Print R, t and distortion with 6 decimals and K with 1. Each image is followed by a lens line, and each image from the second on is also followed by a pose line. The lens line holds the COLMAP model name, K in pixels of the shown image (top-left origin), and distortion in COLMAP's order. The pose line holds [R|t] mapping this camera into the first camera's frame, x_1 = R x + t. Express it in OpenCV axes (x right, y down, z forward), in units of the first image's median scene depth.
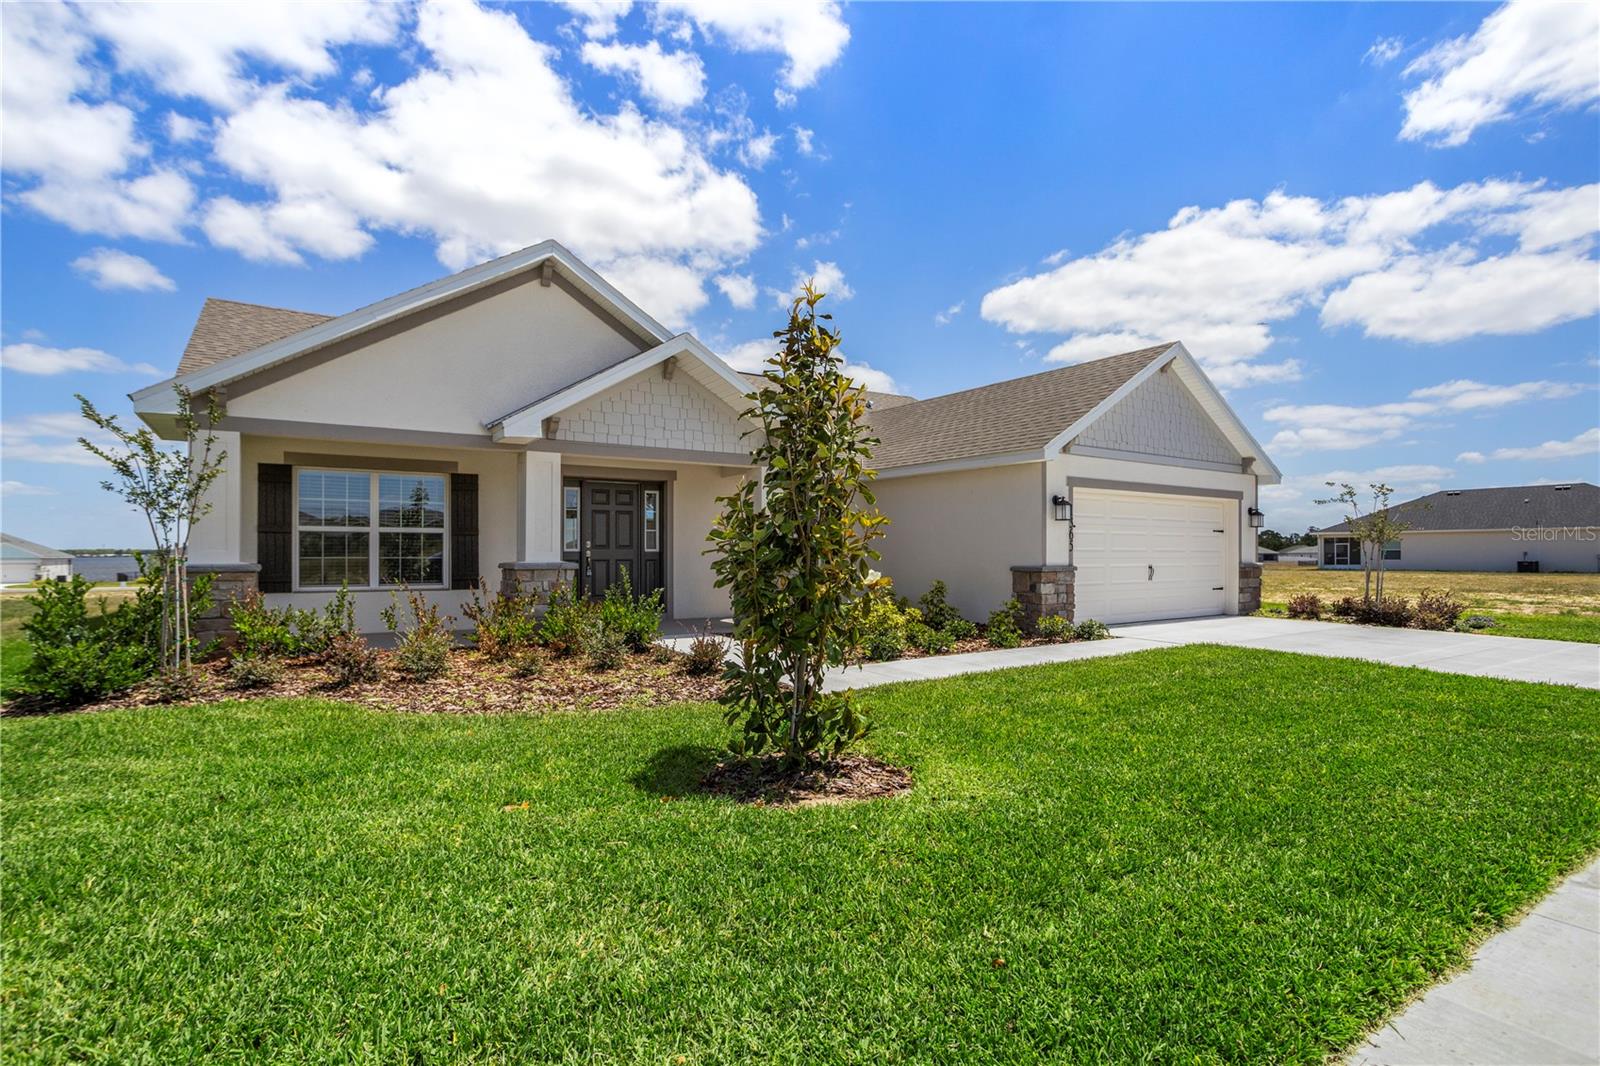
lens RADIAL K [[780.3, 0, 800.4], [0, 780.3, 548.7], [0, 0, 1]] dist [-0.051563, 0.026511]
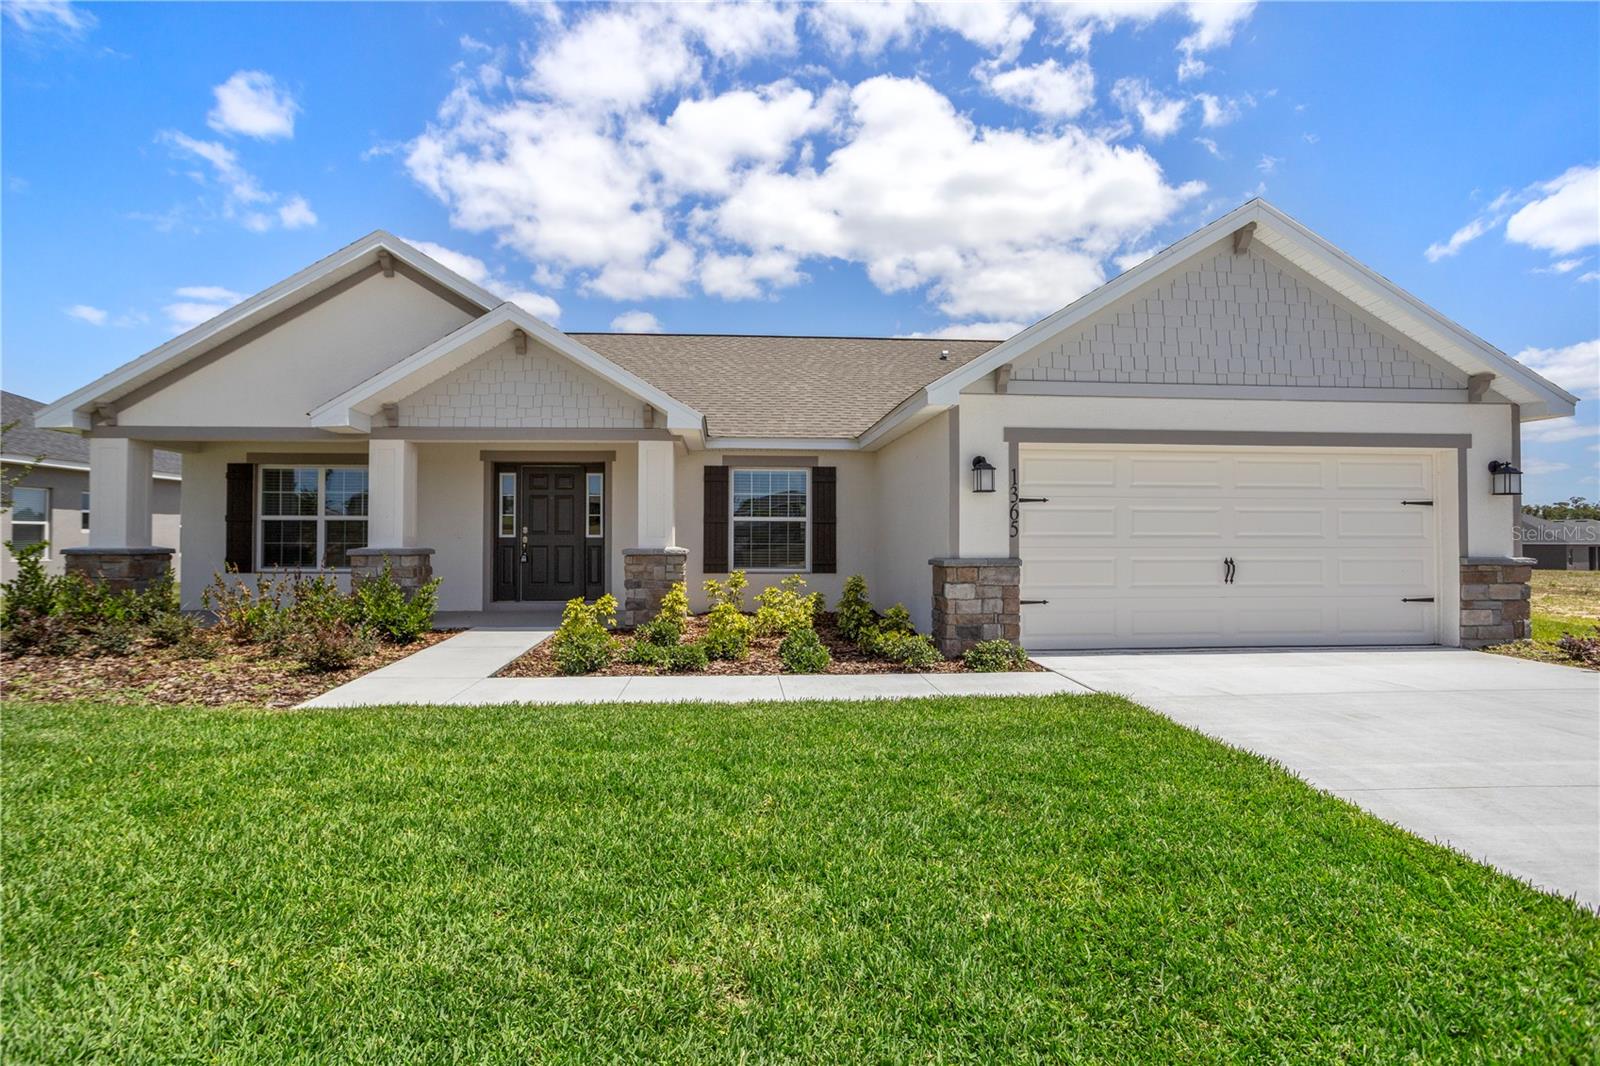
lens RADIAL K [[773.0, 0, 781.8], [0, 773.0, 526.1], [0, 0, 1]] dist [-0.048909, 0.026461]
pose [[0.871950, -0.007474, -0.489538, 0.510380], [0.001564, 0.999921, -0.012481, 0.001805], [0.489593, 0.010117, 0.871892, 0.318580]]
